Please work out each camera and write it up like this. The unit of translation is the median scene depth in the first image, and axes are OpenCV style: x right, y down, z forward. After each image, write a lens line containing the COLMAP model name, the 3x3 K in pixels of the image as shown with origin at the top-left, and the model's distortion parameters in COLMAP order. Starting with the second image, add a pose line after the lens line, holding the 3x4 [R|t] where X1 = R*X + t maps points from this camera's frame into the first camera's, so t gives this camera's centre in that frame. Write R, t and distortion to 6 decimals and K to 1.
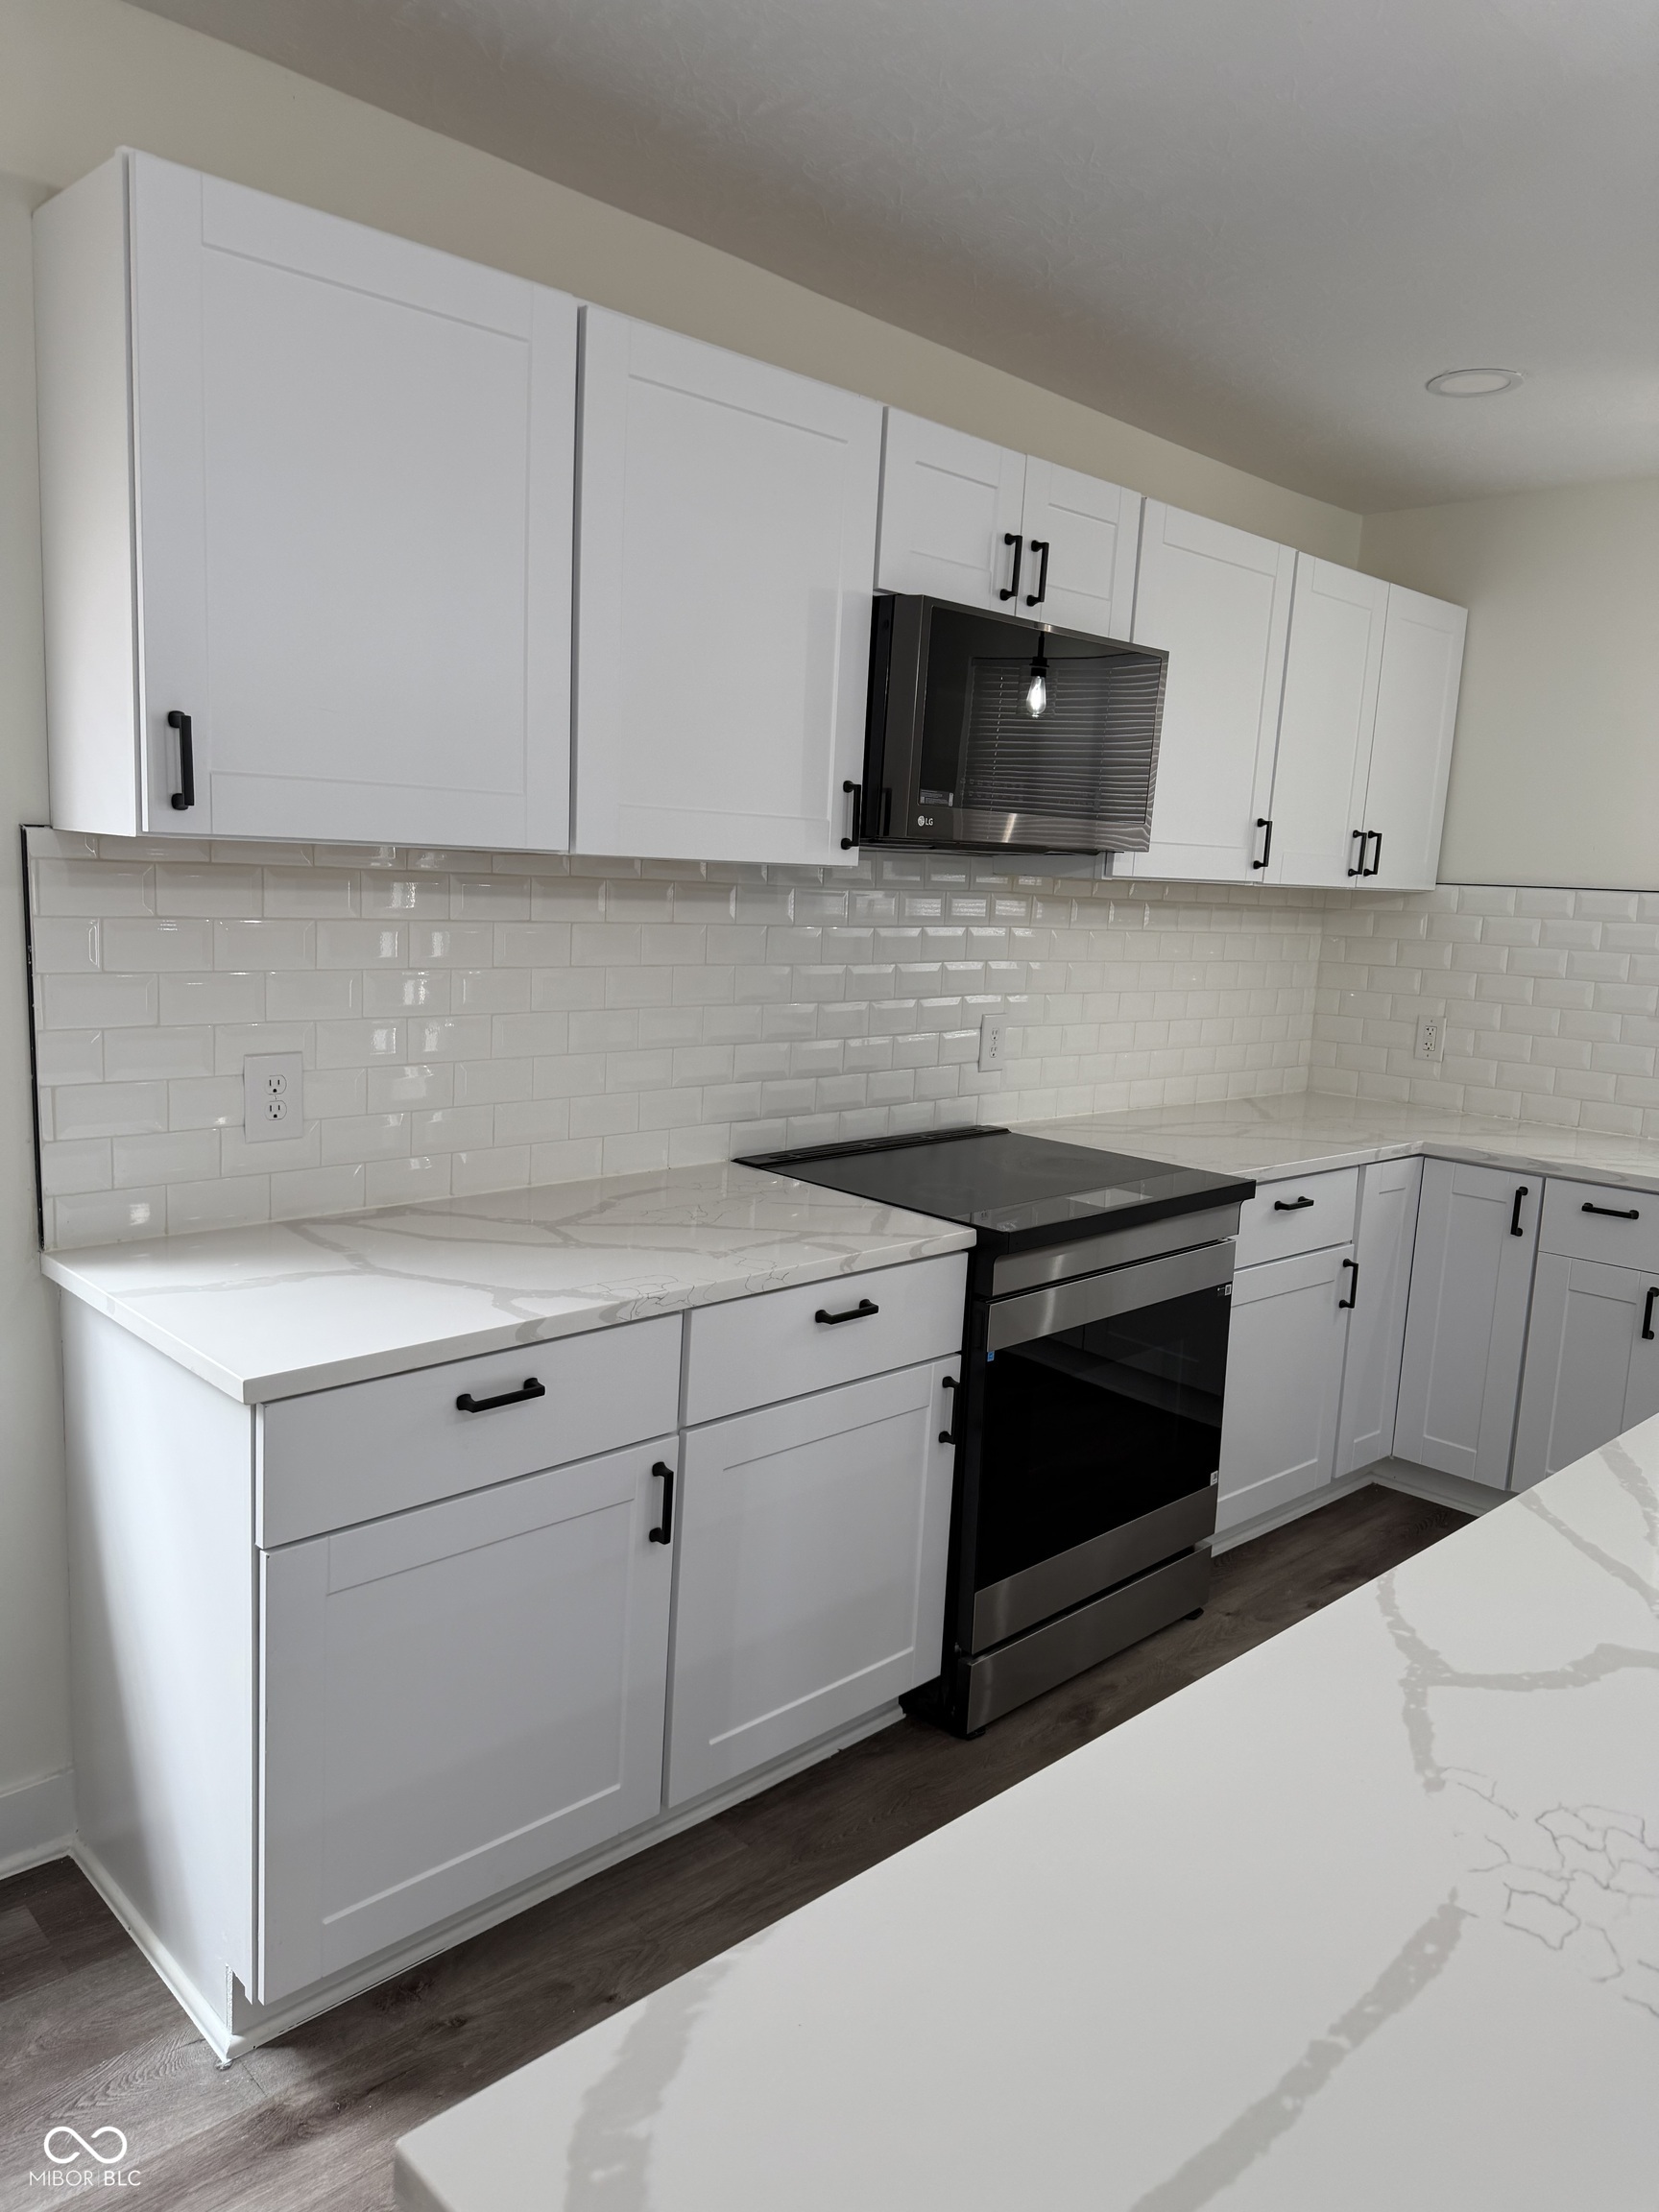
lens RADIAL K [[1555.0, 0, 813.6], [0, 1555.0, 1099.7], [0, 0, 1]] dist [0.035578, -0.041120]
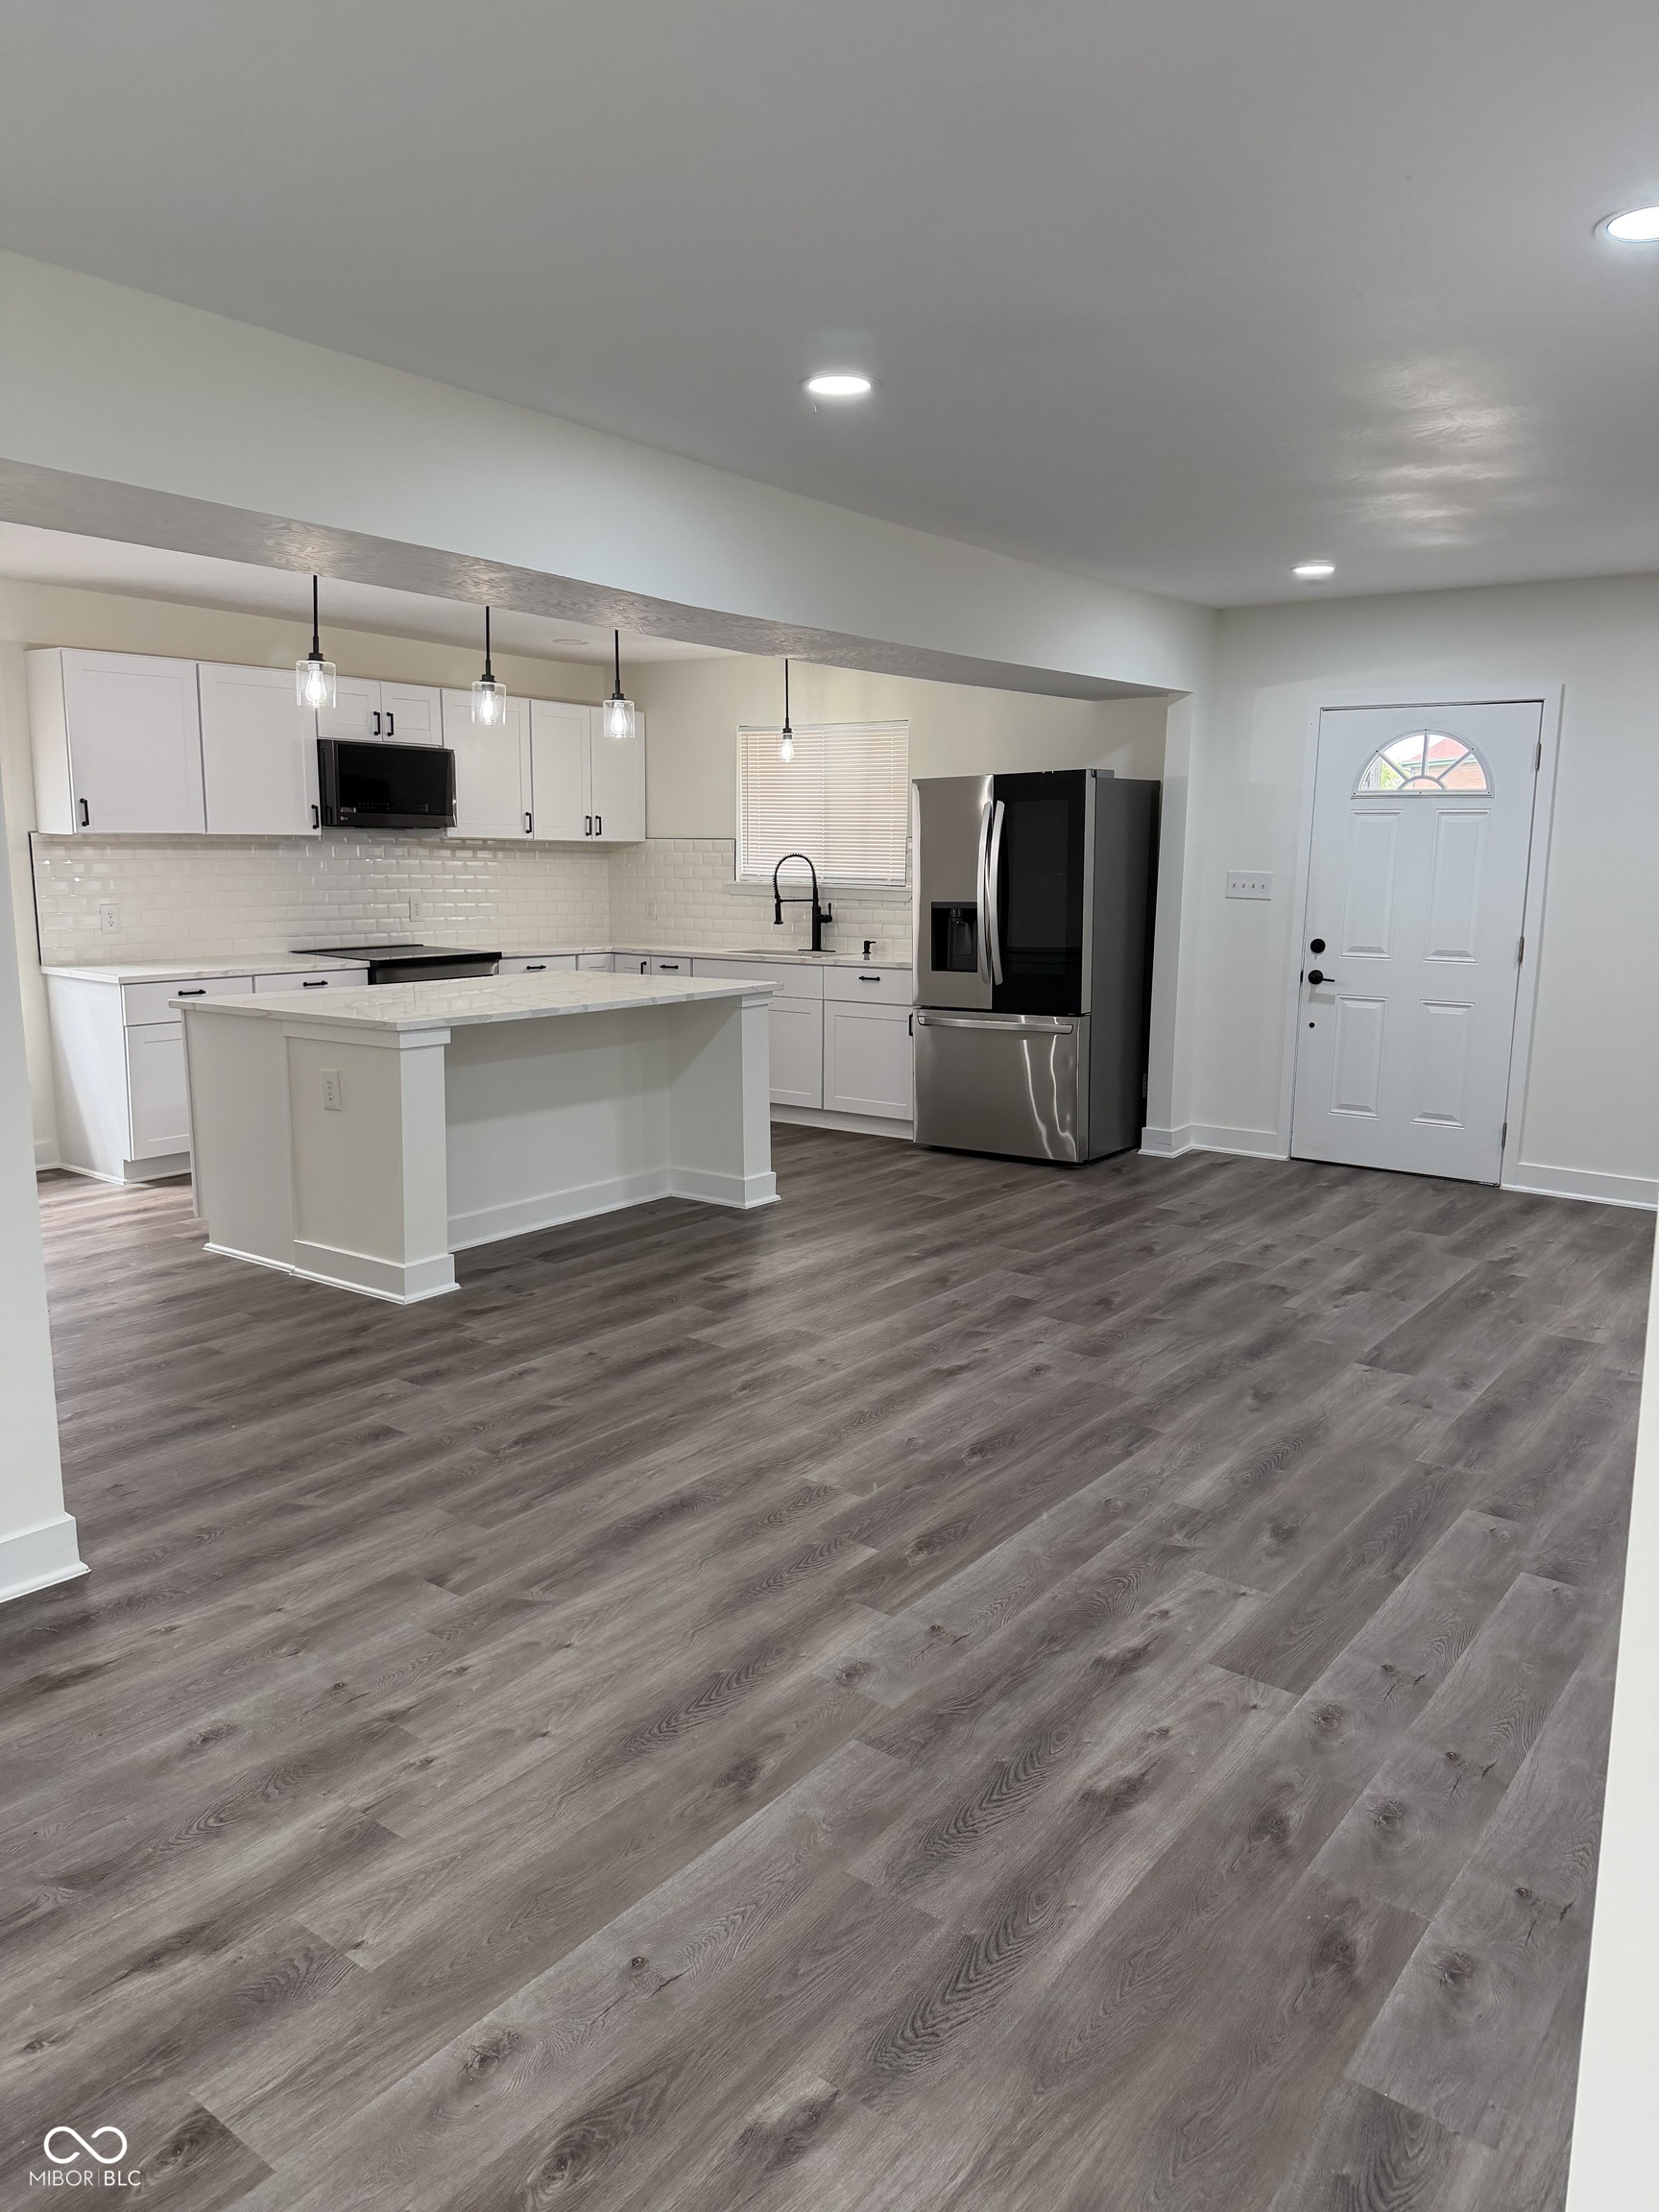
lens RADIAL K [[1555.0, 0, 821.1], [0, 1555.0, 1104.0], [0, 0, 1]] dist [0.035578, -0.041120]
pose [[0.986210, -0.059427, 0.154459, 0.416655], [0.056342, 0.998116, 0.024279, 0.287474], [-0.155611, -0.015242, 0.987701, -1.761199]]
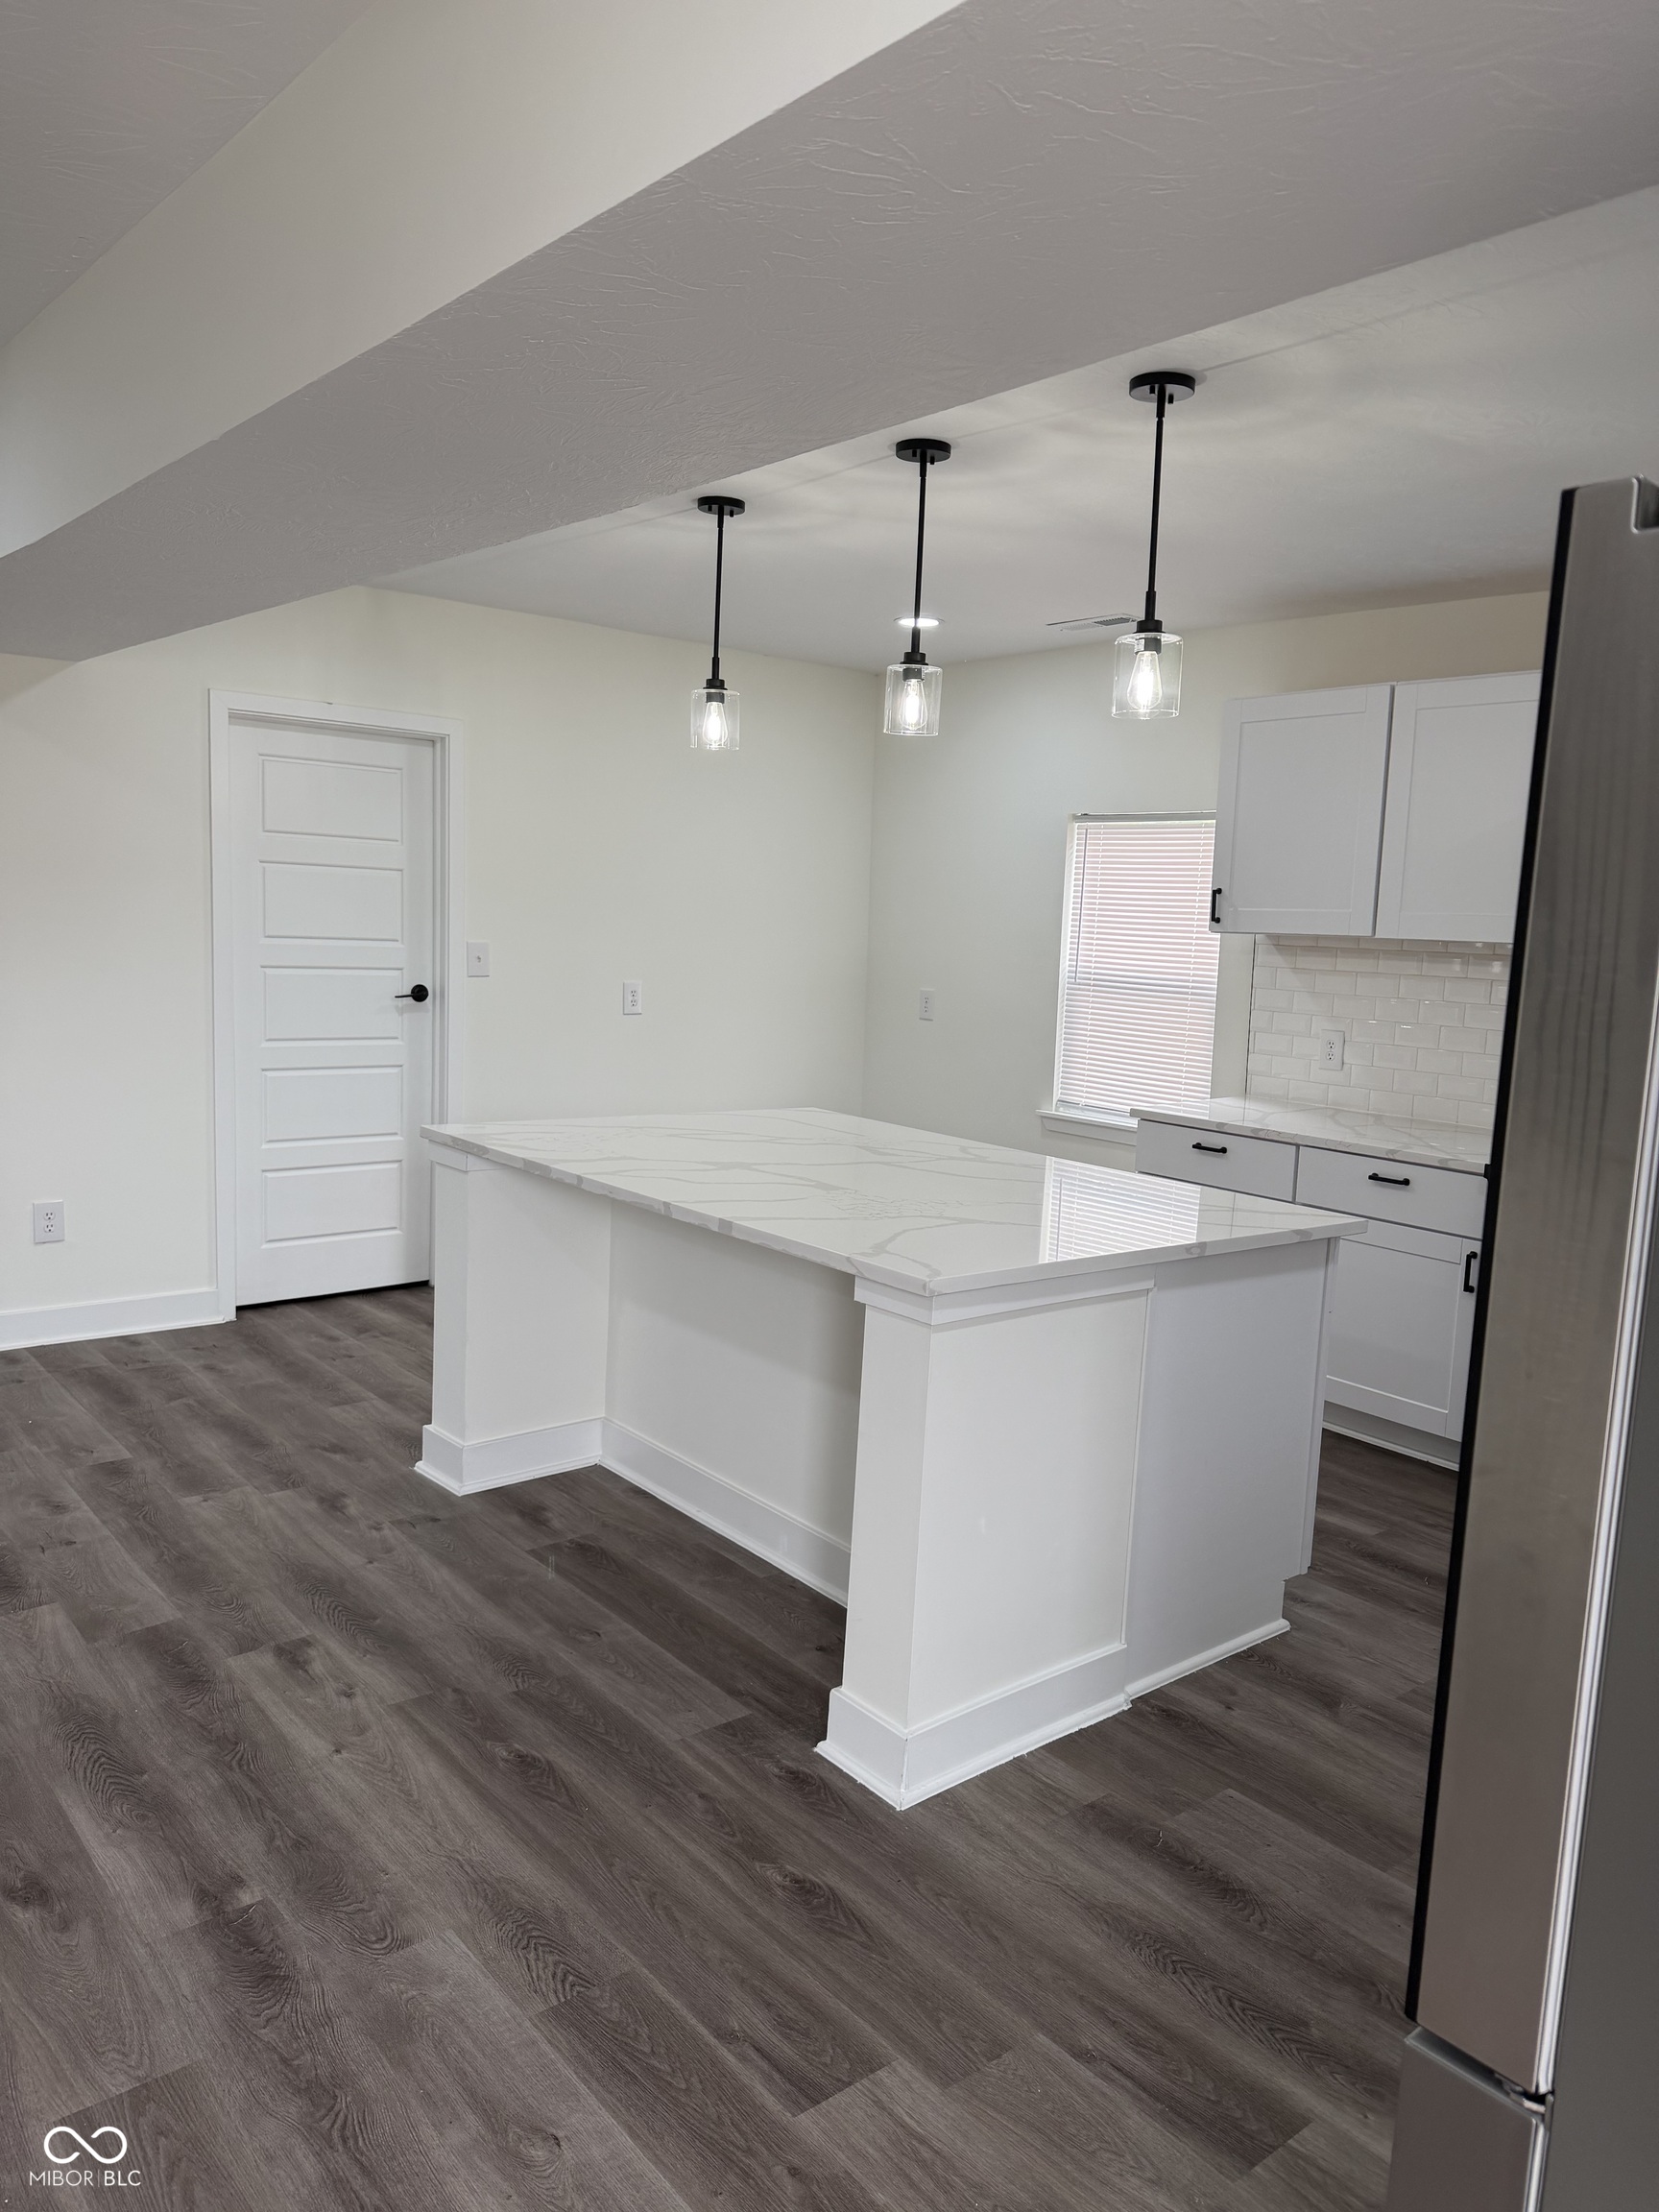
lens RADIAL K [[1555.0, 0, 830.5], [0, 1555.0, 1063.1], [0, 0, 1]] dist [0.035578, -0.041120]
pose [[-0.057644, 0.063155, -0.996338, 1.557669], [-0.192639, 0.978538, 0.073172, -0.006792], [0.979575, 0.196152, -0.044240, 0.323084]]
